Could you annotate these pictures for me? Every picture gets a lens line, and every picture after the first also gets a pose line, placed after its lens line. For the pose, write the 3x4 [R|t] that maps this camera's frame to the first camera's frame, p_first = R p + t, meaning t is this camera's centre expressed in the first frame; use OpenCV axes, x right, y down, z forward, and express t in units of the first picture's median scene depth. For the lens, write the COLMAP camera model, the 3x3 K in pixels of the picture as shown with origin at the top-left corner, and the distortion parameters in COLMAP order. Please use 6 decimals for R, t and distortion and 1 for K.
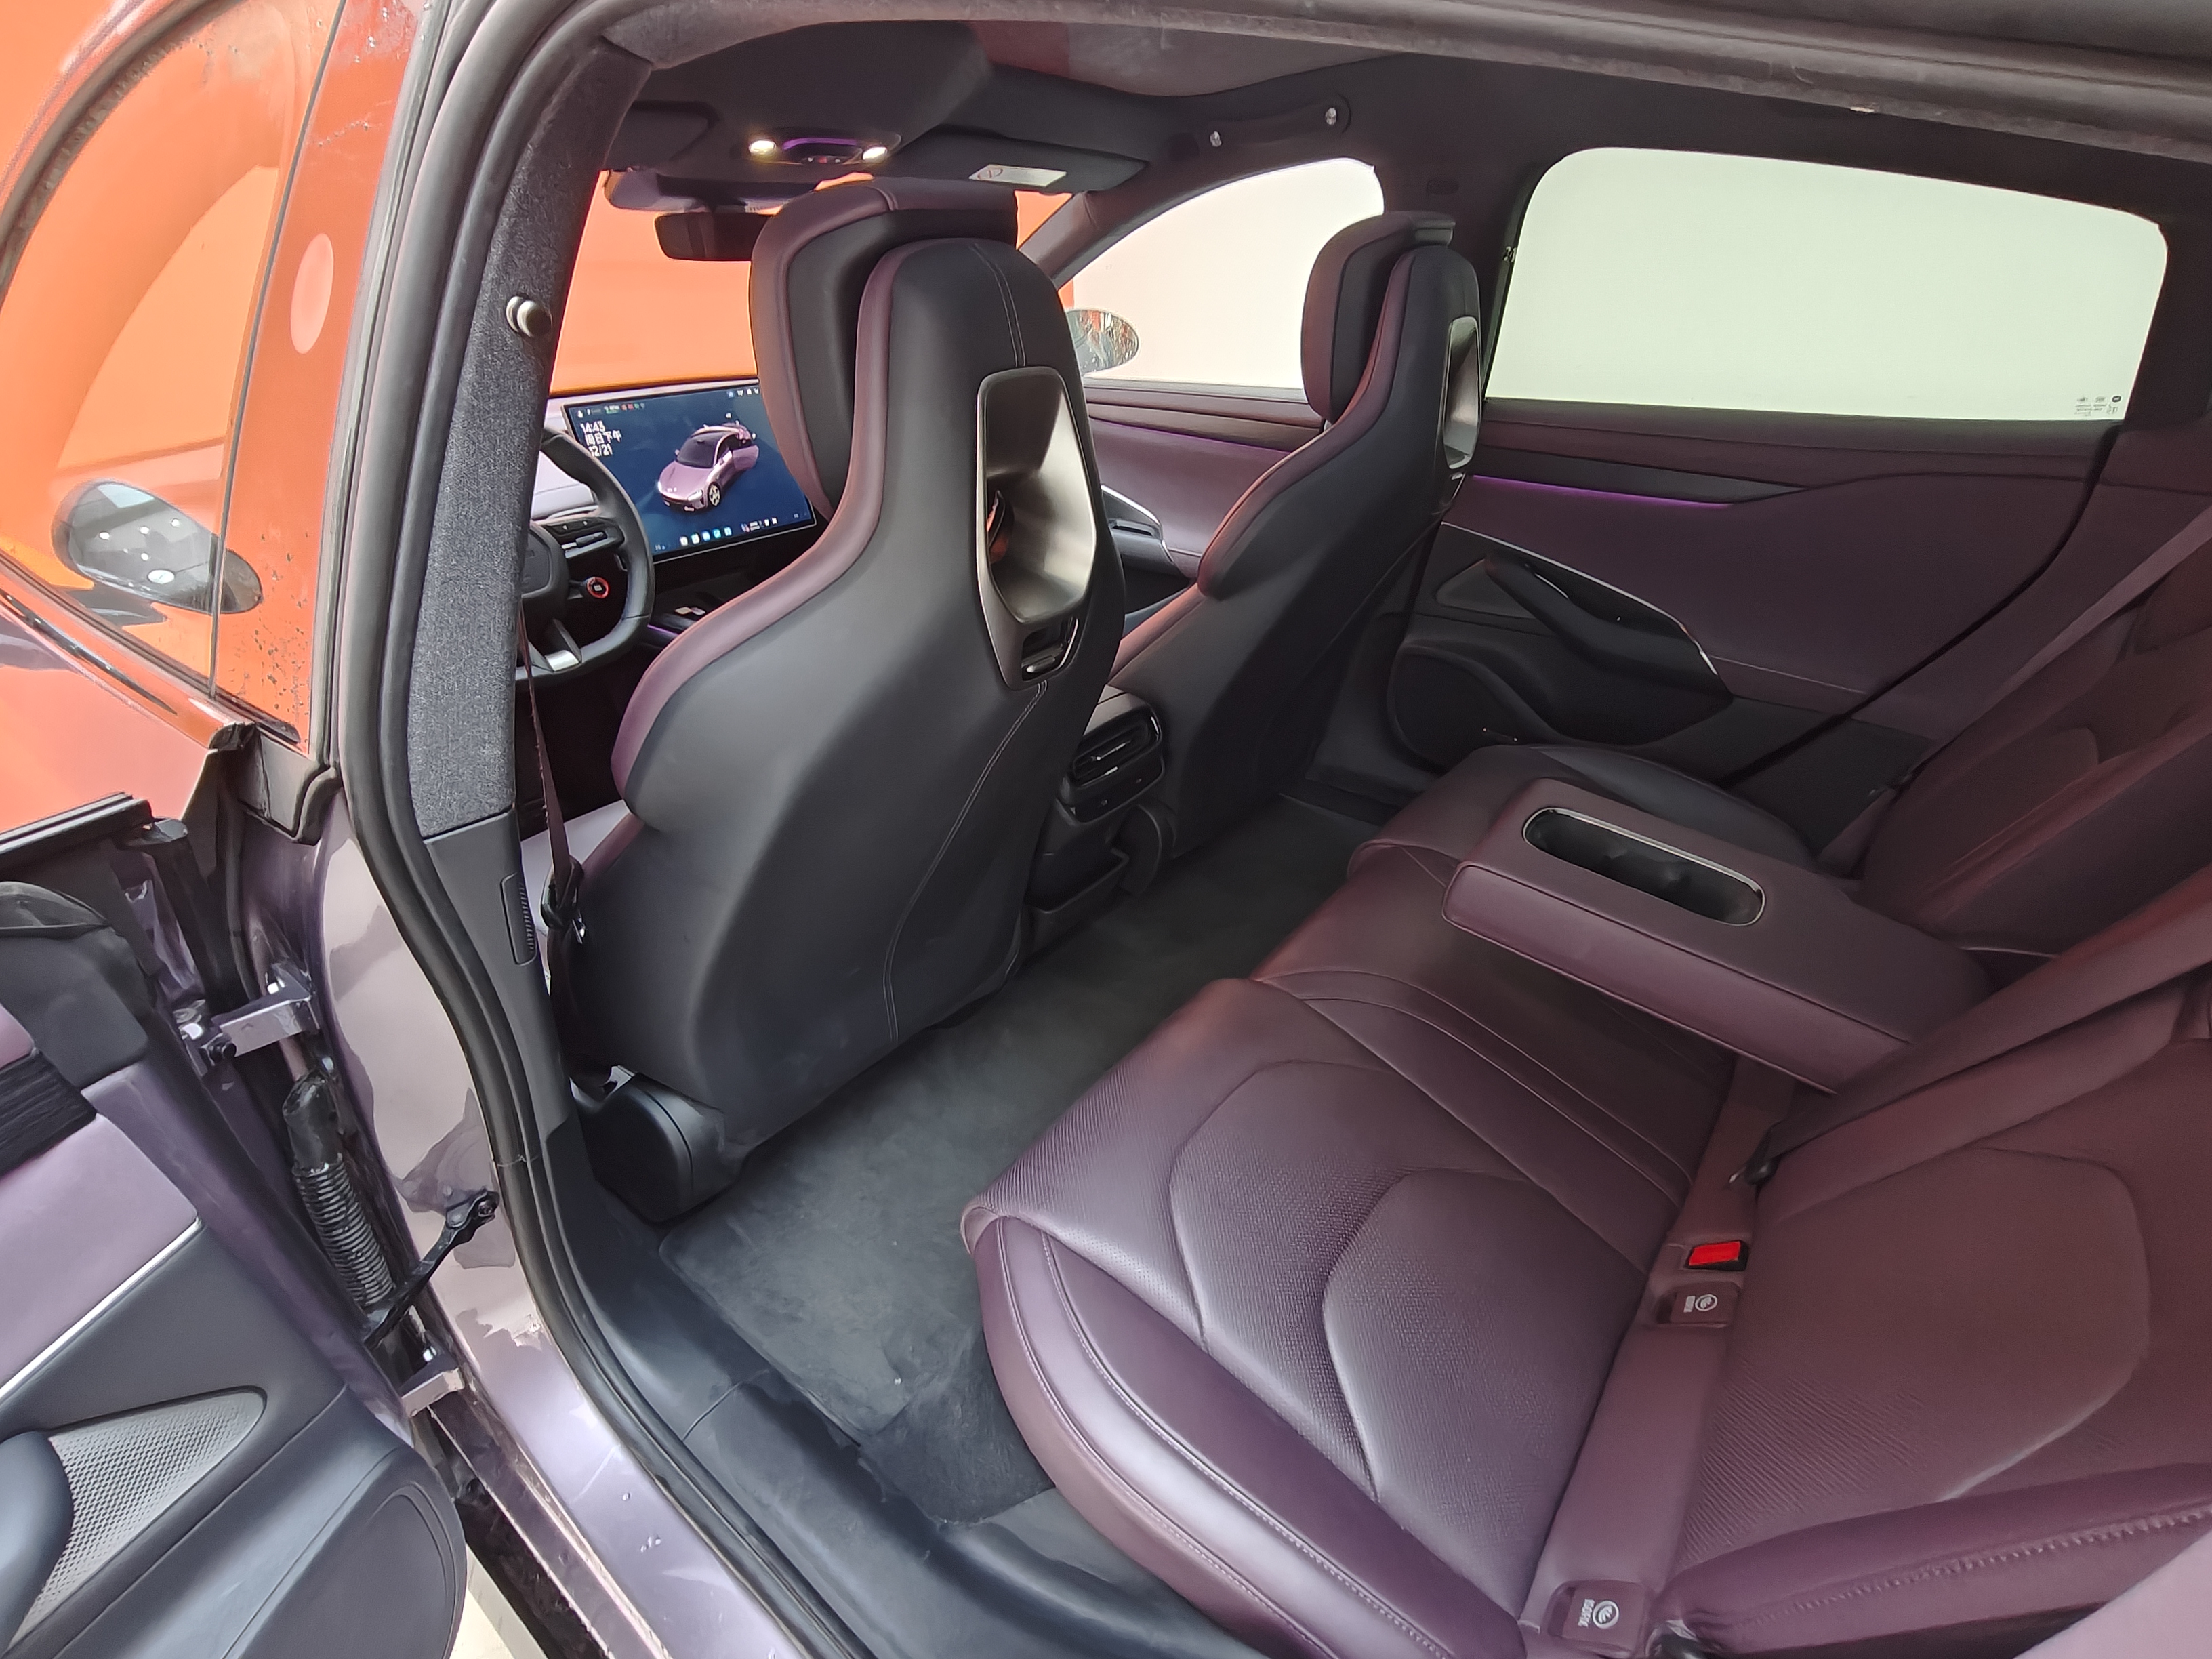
lens RADIAL K [[1039.1, 0, 1097.7], [0, 1039.1, 842.5], [0, 0, 1]] dist [0.003531, 0.002092]
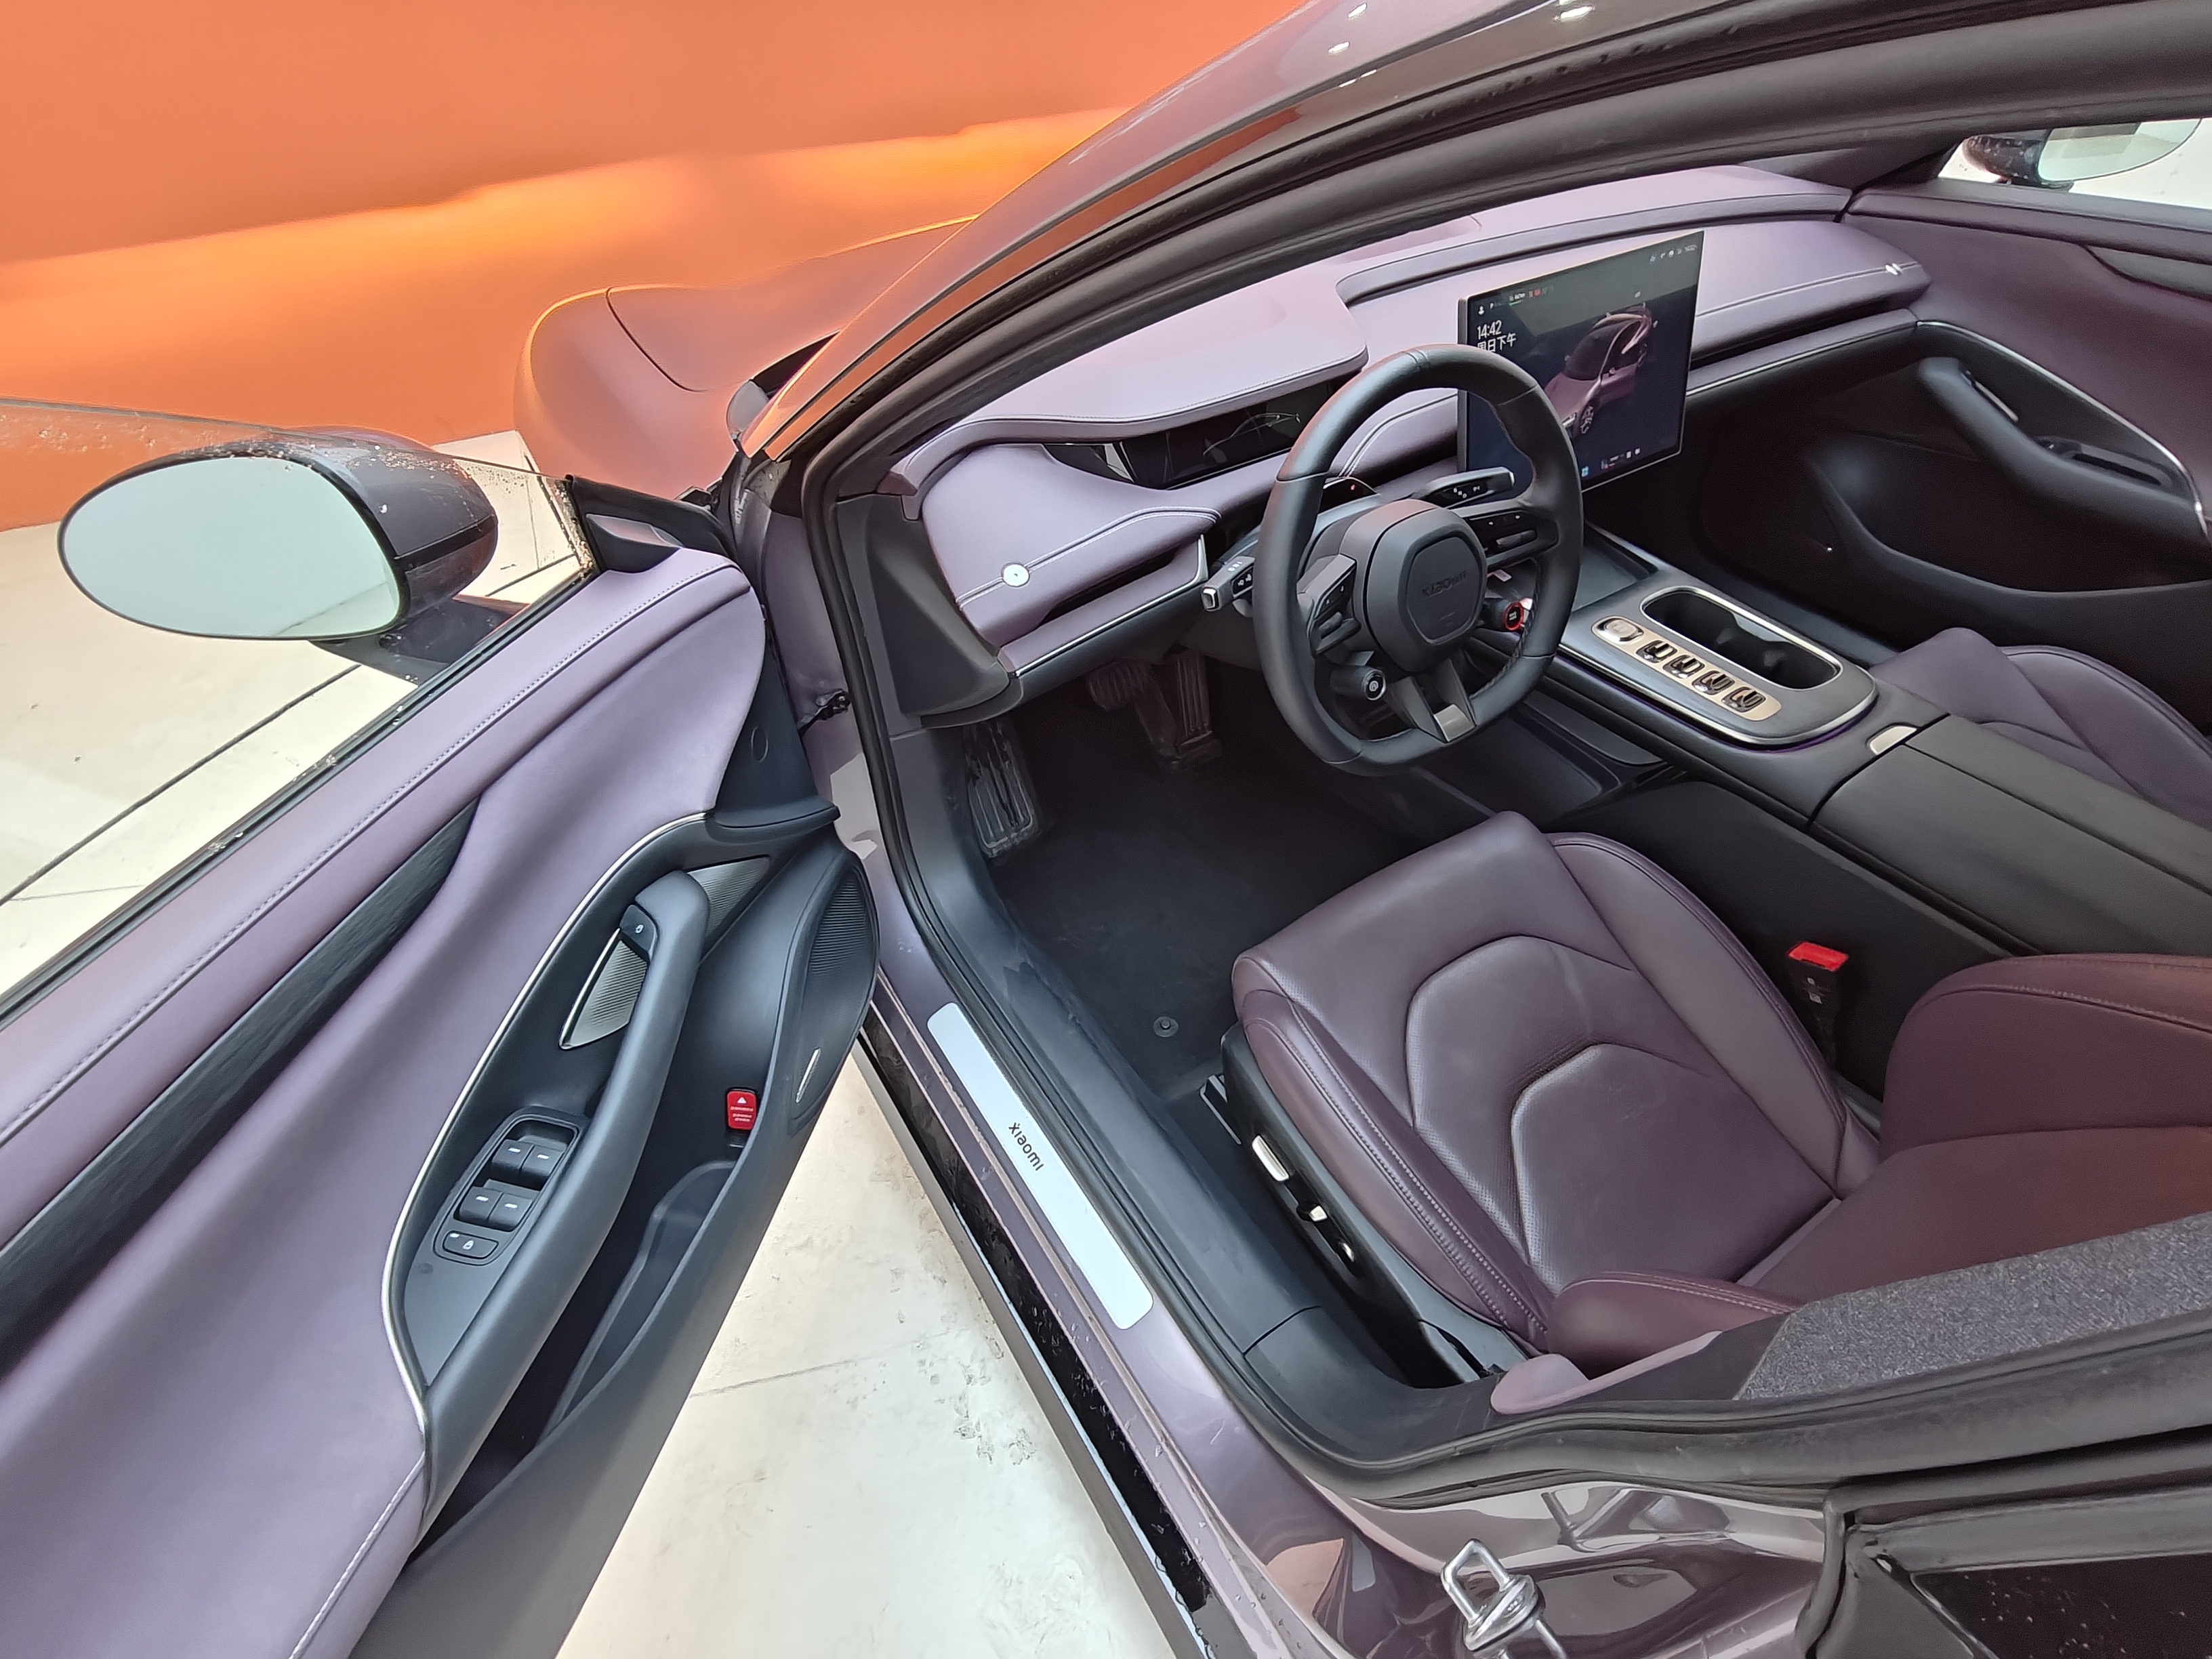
lens RADIAL K [[1039.1, 0, 1097.7], [0, 1039.1, 842.5], [0, 0, 1]] dist [0.003531, 0.002092]
pose [[0.941242, 0.208707, -0.265527, -0.465443], [-0.140339, 0.956812, 0.254588, -0.209274], [0.307194, -0.202365, 0.929882, 0.209049]]
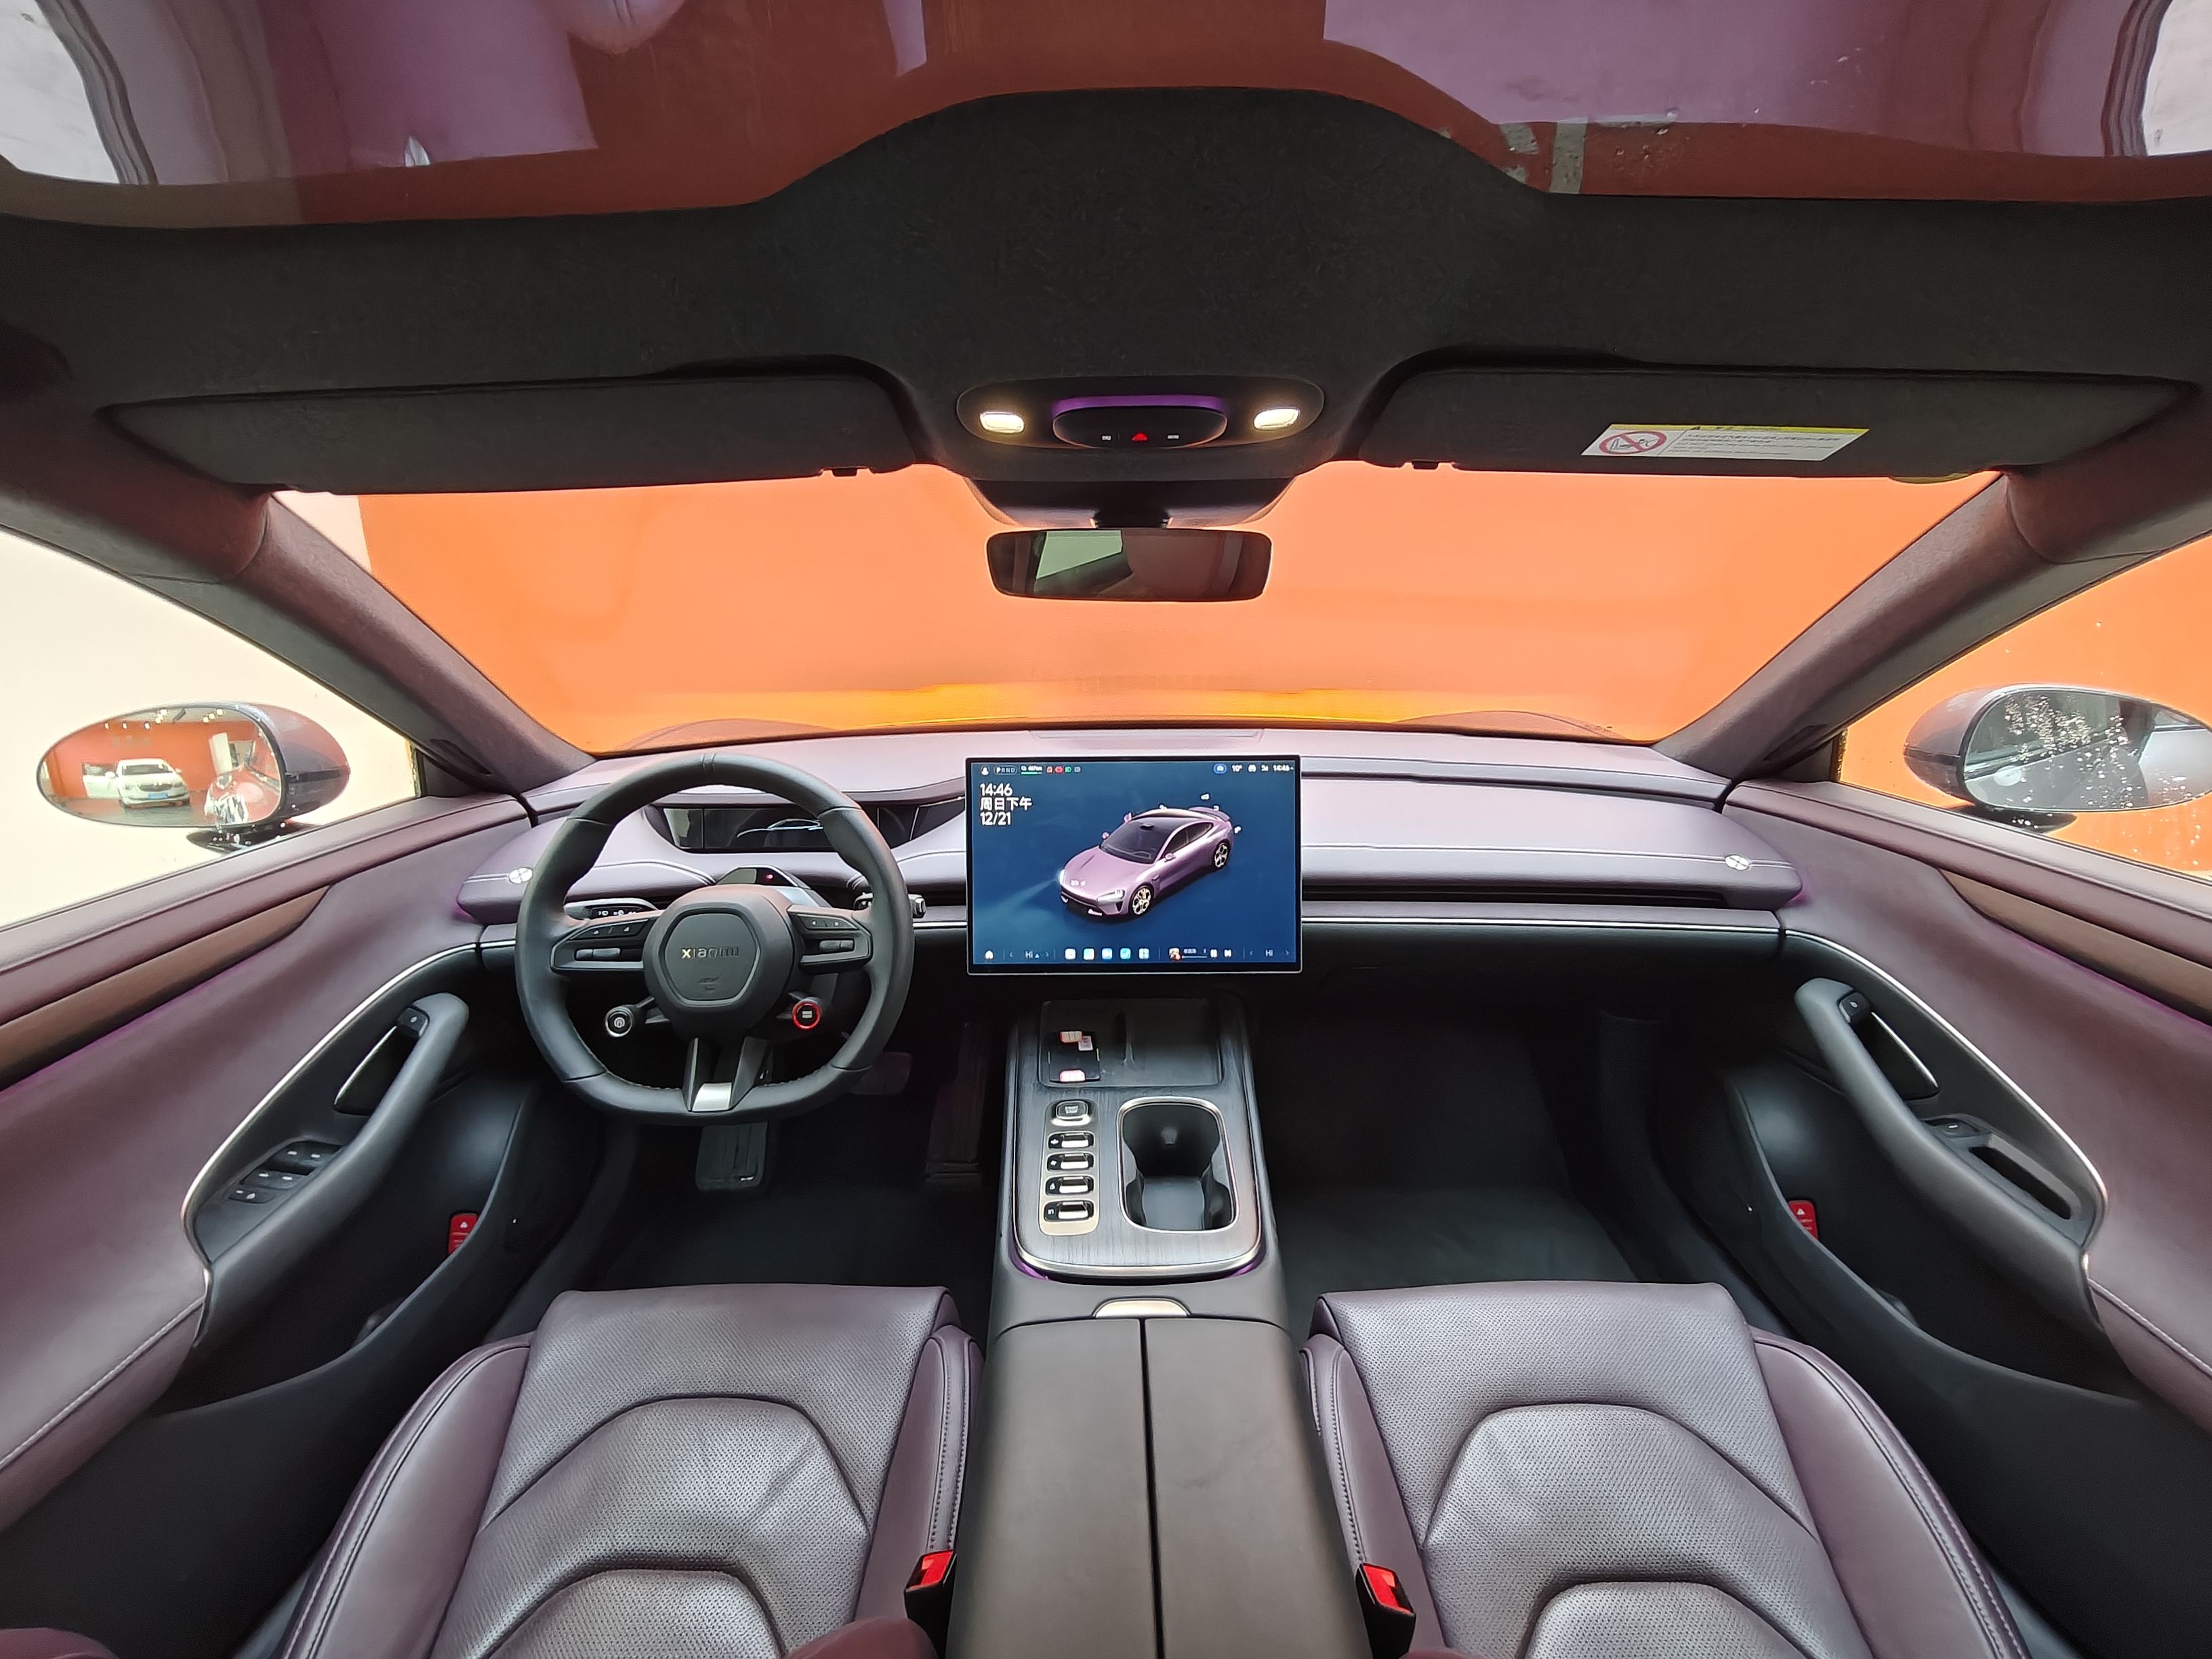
lens RADIAL K [[1039.1, 0, 1097.7], [0, 1039.1, 842.5], [0, 0, 1]] dist [0.003531, 0.002092]
pose [[0.617523, 0.213883, -0.756914, 0.126767], [-0.394594, 0.916701, -0.062892, -0.339059], [0.680412, 0.337511, 0.650481, 0.567992]]
